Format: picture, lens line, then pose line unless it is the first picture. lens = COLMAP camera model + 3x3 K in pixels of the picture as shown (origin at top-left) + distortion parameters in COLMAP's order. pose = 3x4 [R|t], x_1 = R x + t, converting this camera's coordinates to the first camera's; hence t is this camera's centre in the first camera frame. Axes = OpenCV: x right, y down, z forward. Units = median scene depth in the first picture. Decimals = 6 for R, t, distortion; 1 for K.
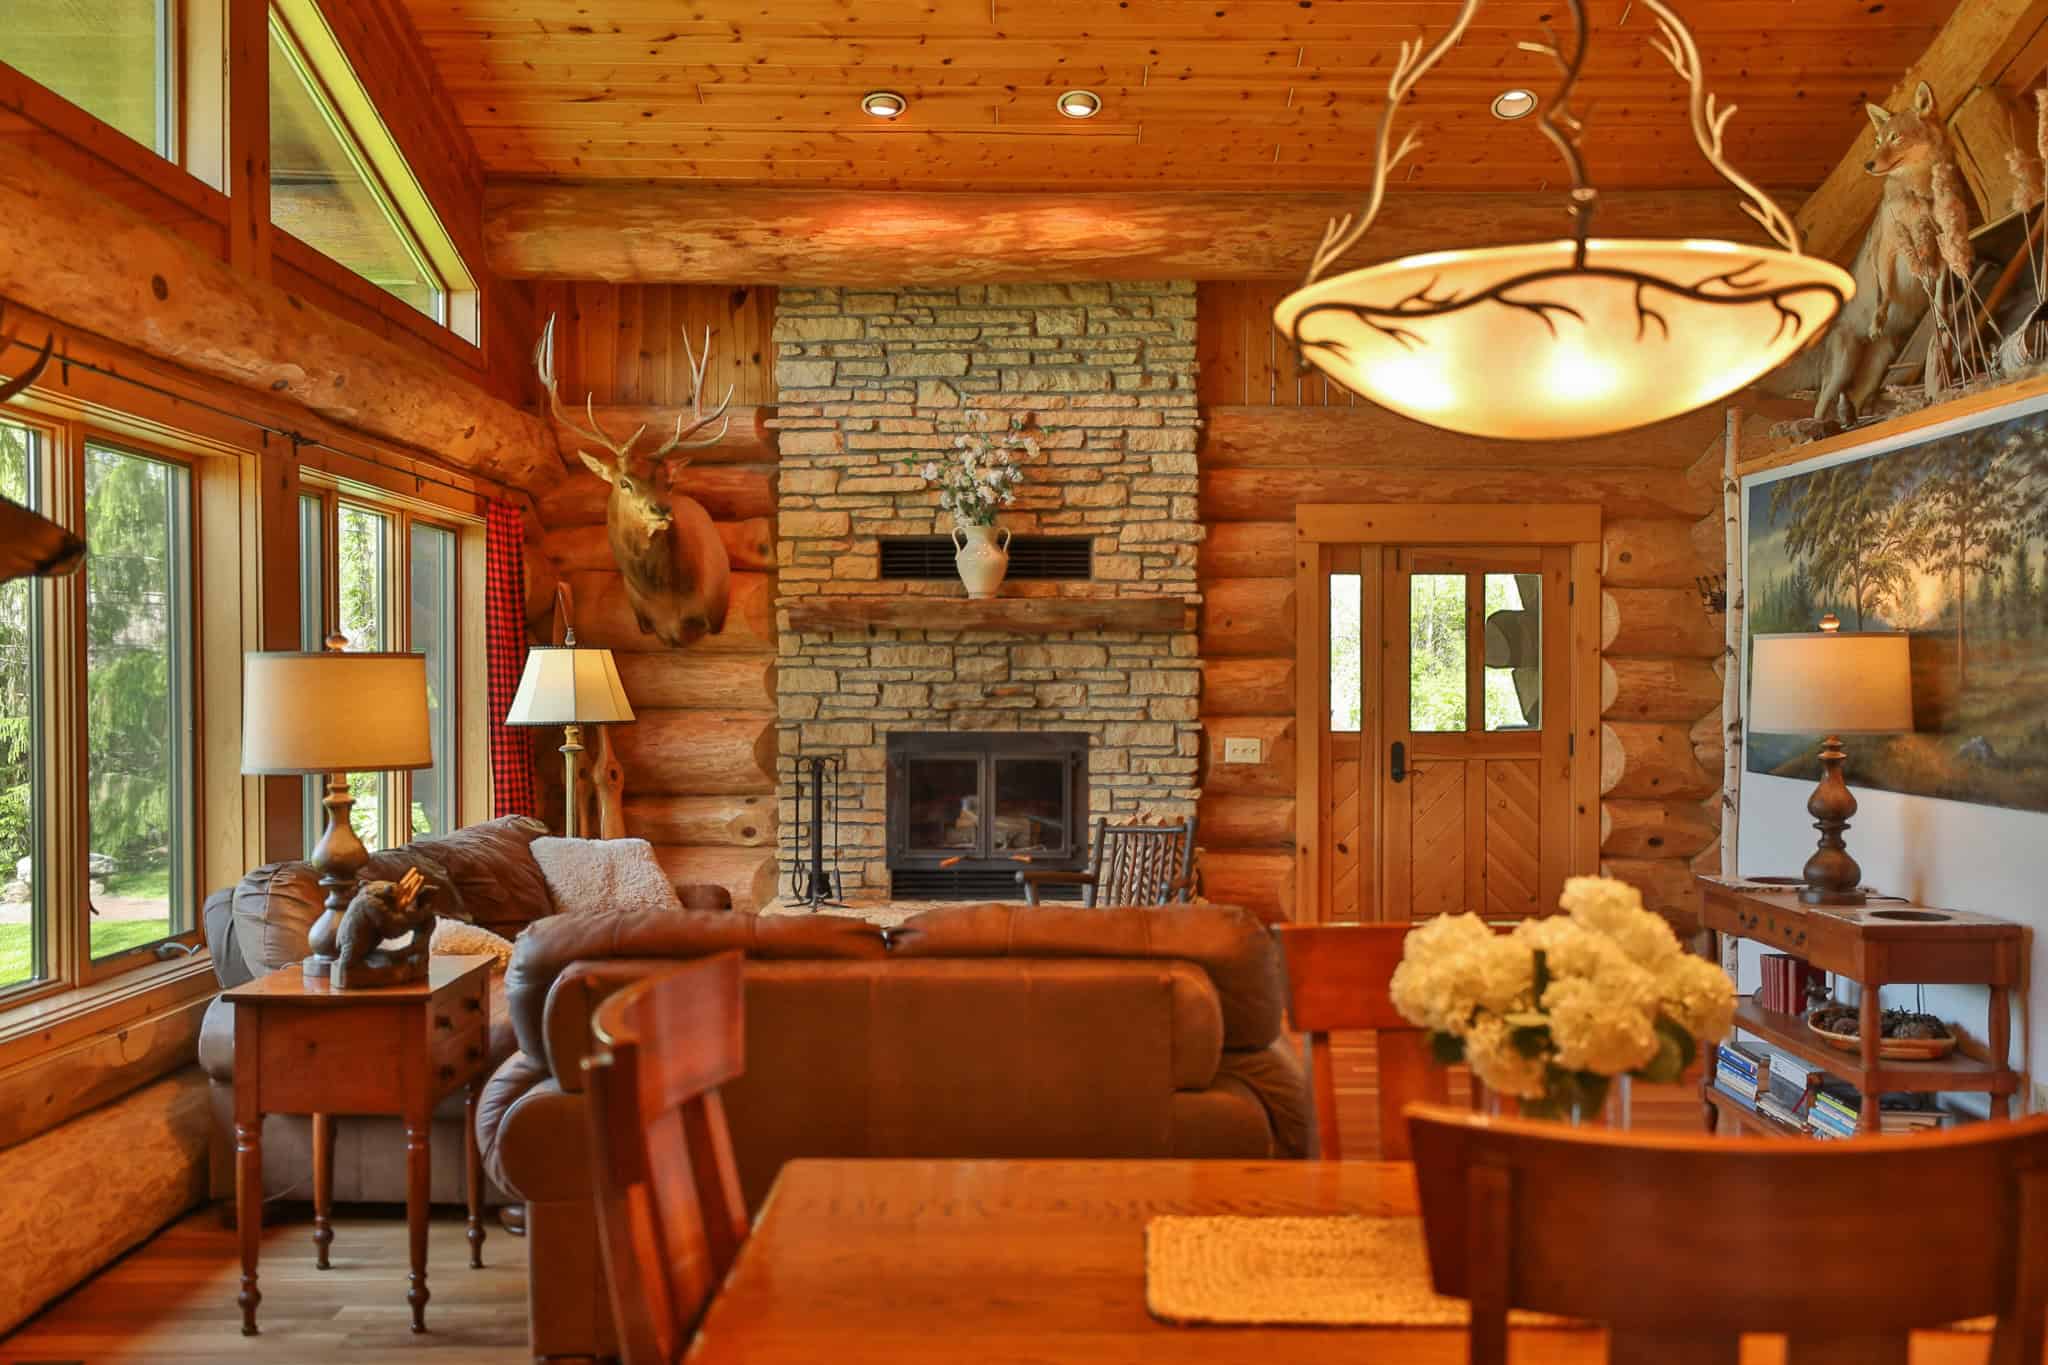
lens RADIAL K [[1760.1, 0, 1033.3], [0, 1760.1, 690.5], [0, 0, 1]] dist [0.011886, 0.015130]
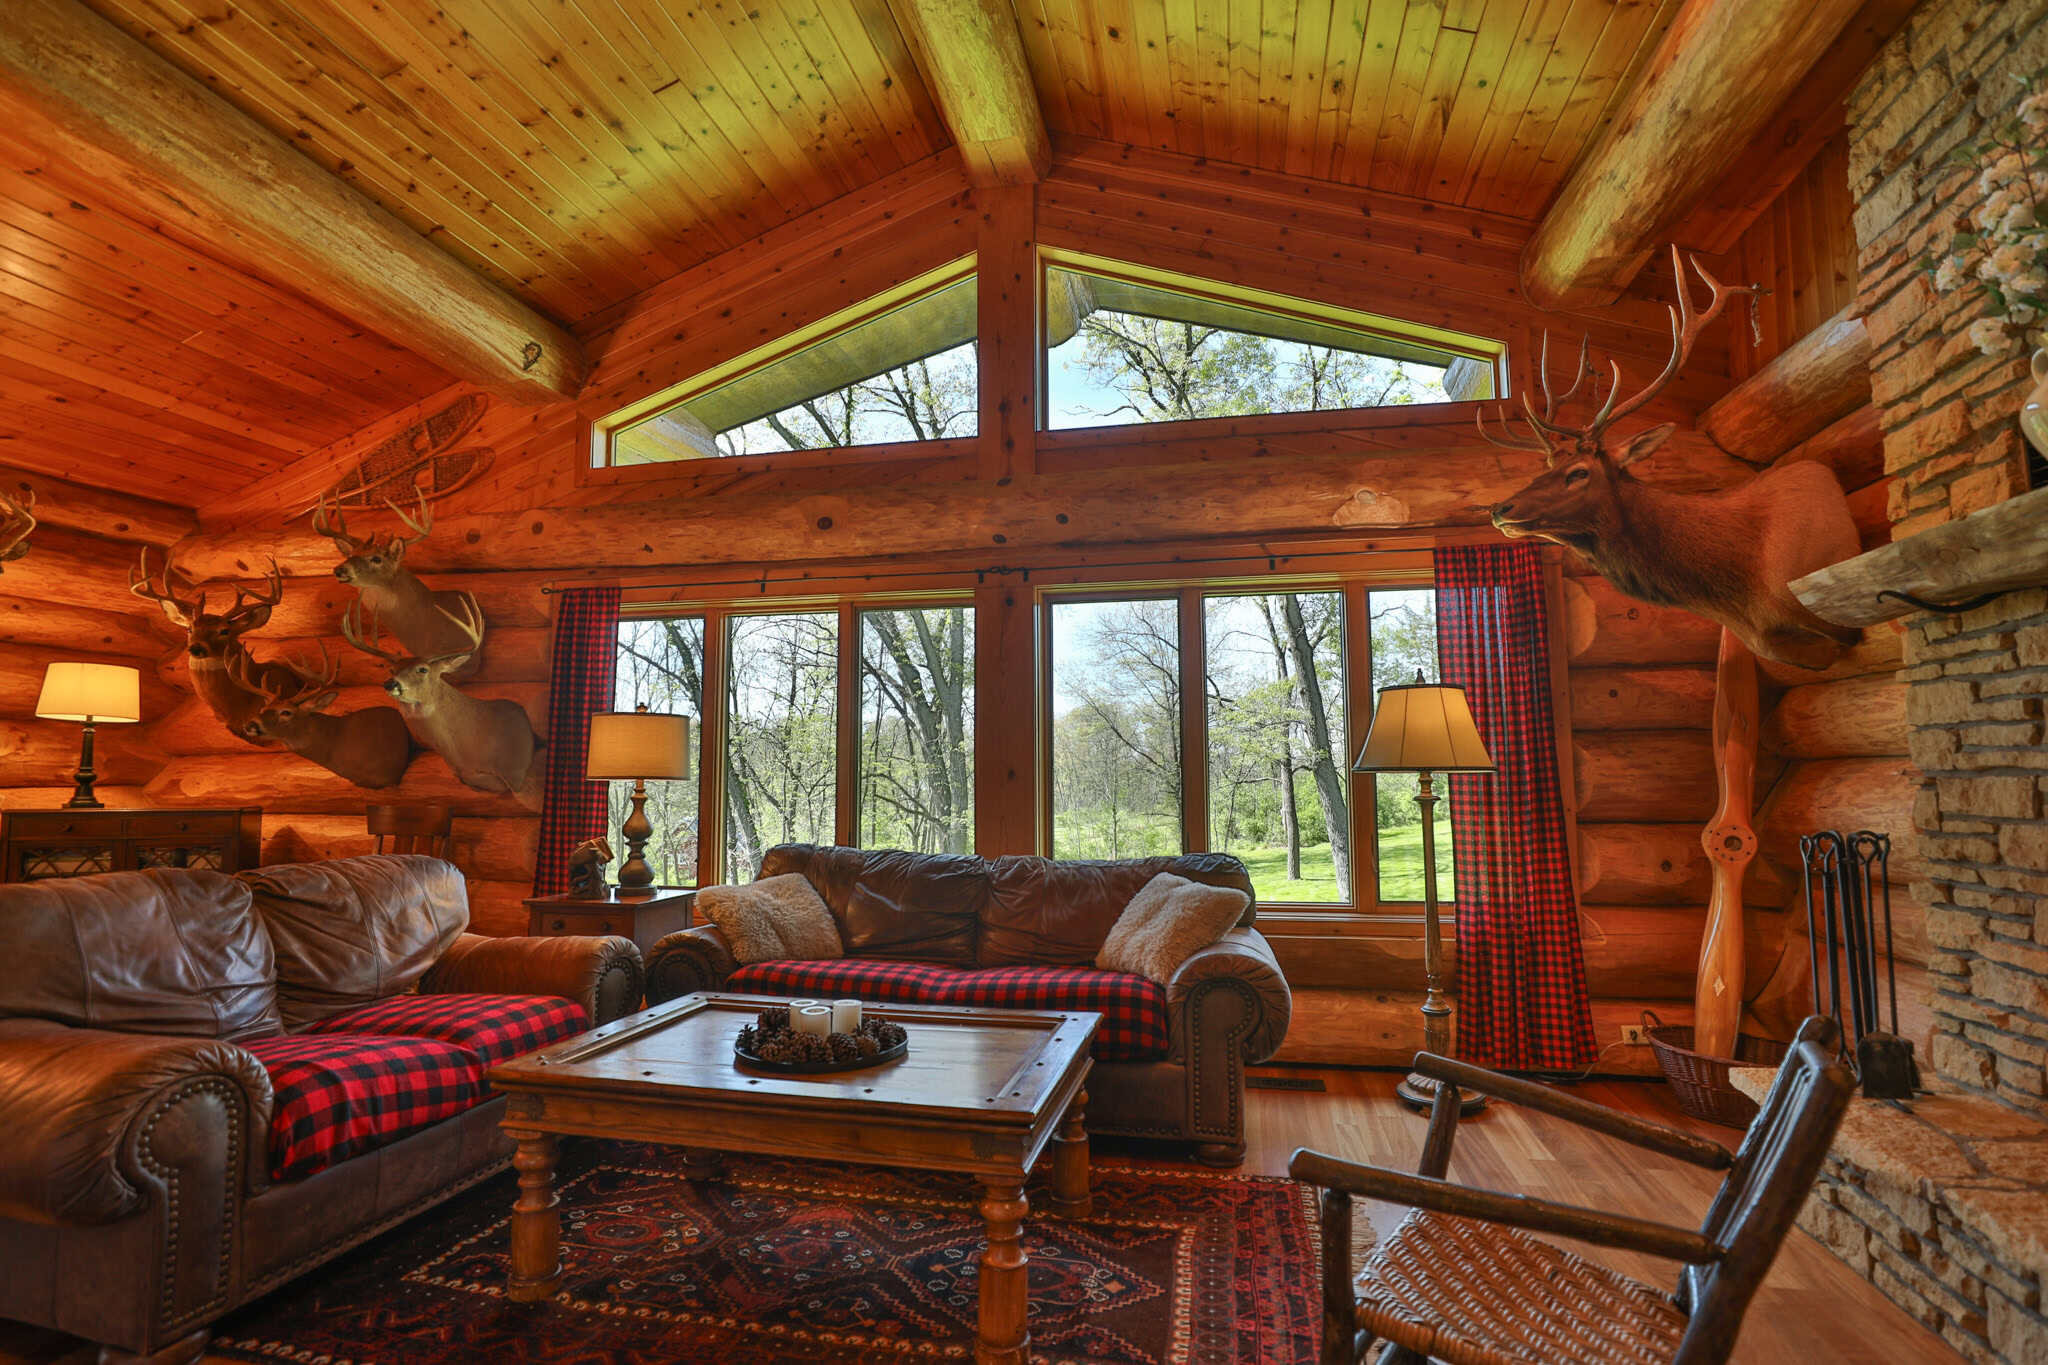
lens RADIAL K [[985.2, 0, 1030.9], [0, 985.2, 692.7], [0, 0, 1]] dist [-0.044741, 0.012668]
pose [[-0.207193, -0.085603, -0.974548, 0.243333], [-0.004721, 0.996240, -0.086504, 0.019679], [0.978289, -0.013322, -0.206818, 0.773204]]
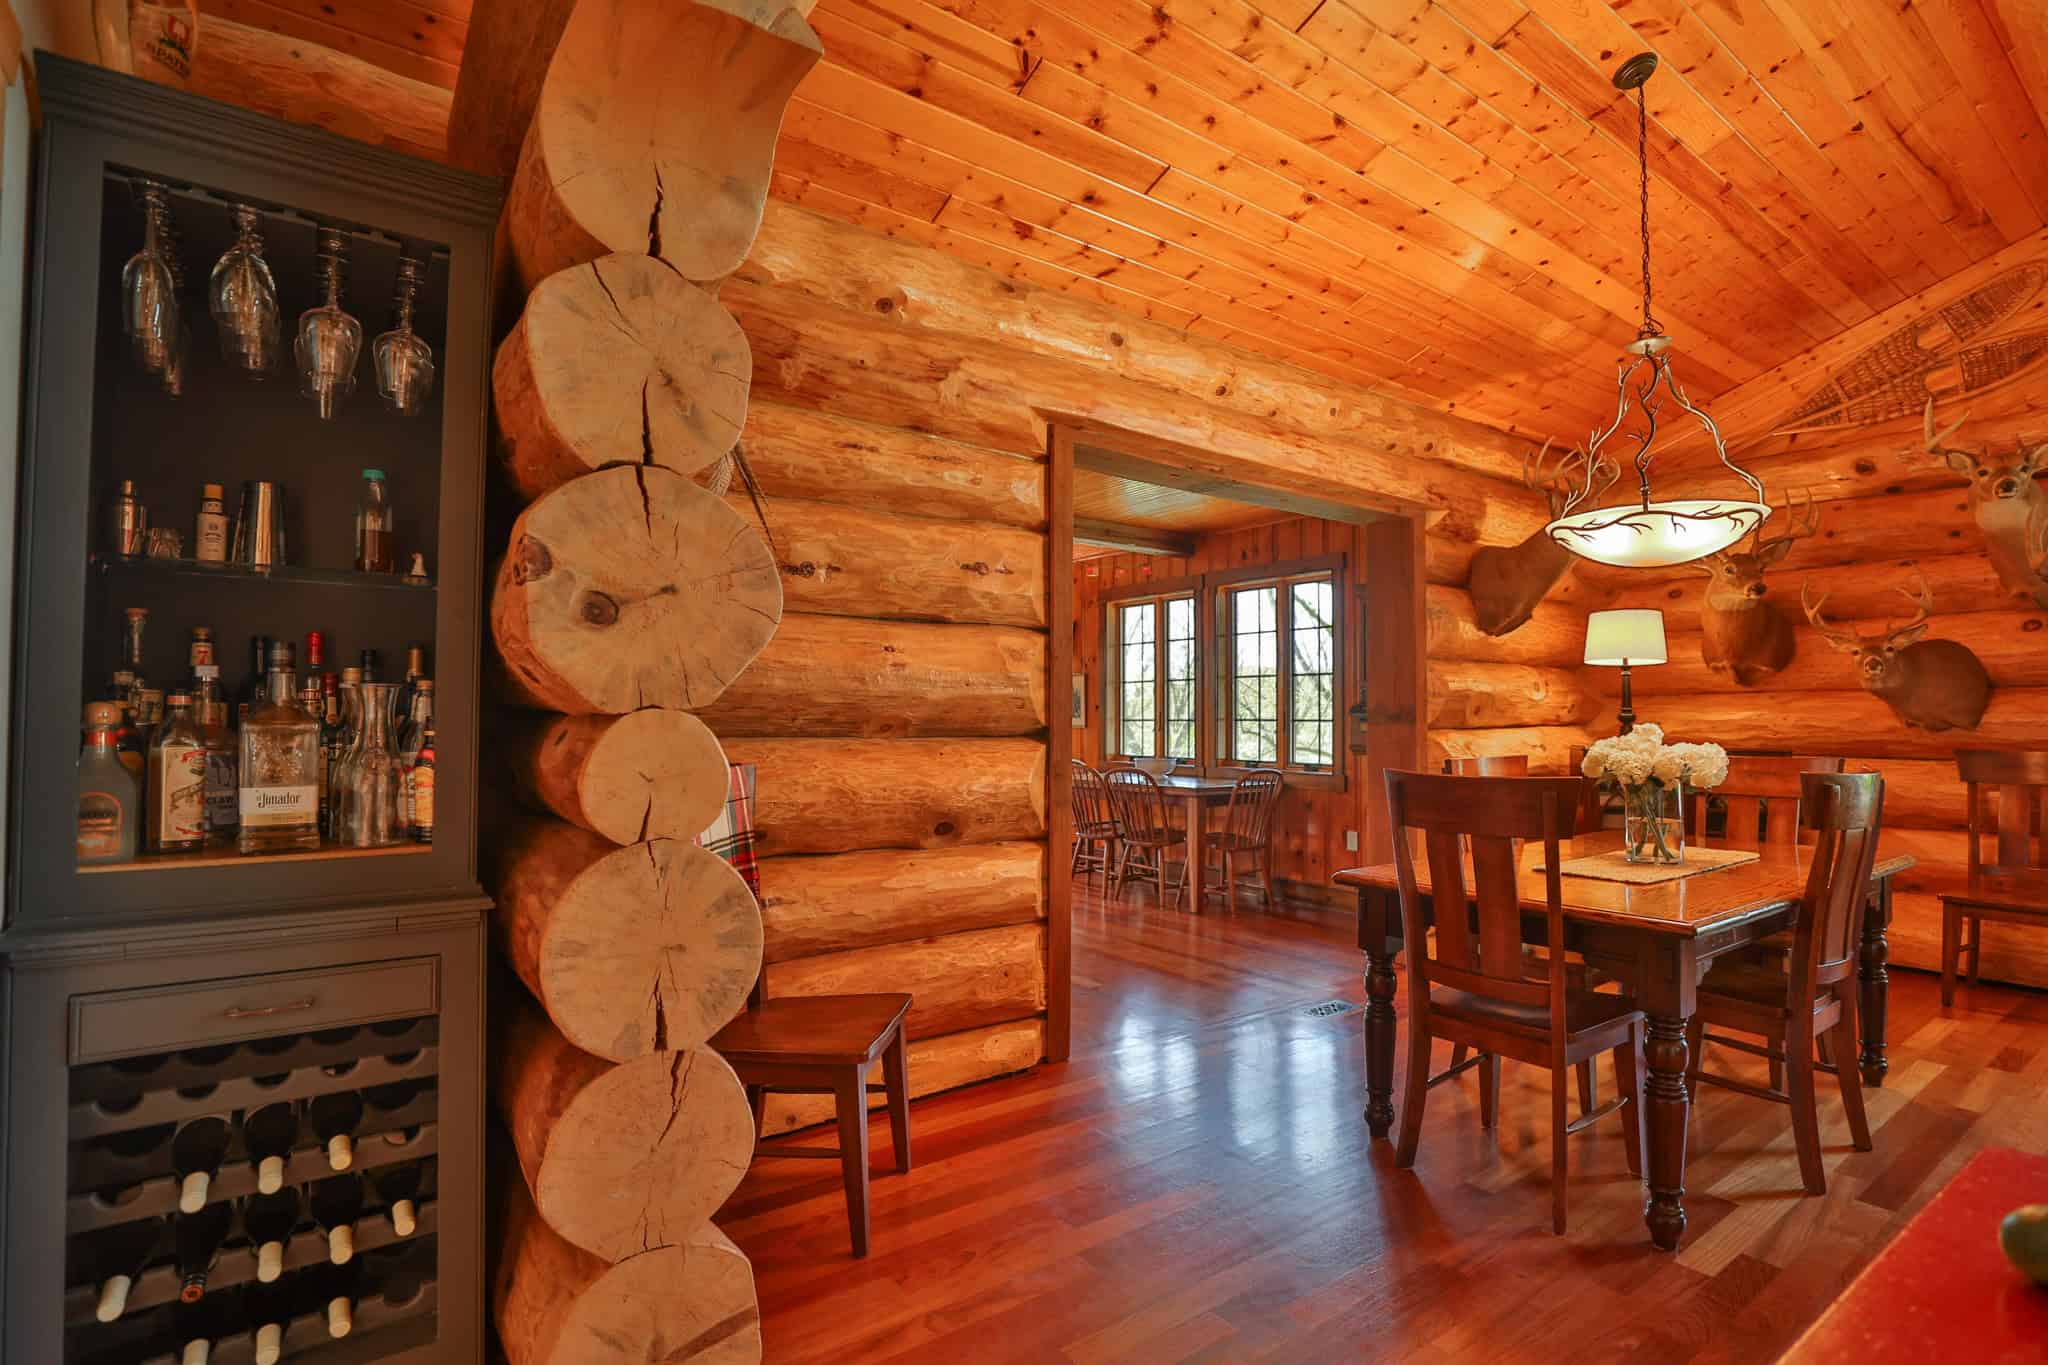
lens RADIAL K [[985.2, 0, 1030.9], [0, 985.2, 692.7], [0, 0, 1]] dist [-0.044741, 0.012668]
pose [[-0.812520, -0.017797, -0.582661, 0.463679], [-0.009837, 0.999810, -0.016821, 0.021814], [0.582850, -0.007936, -0.812541, 0.389741]]
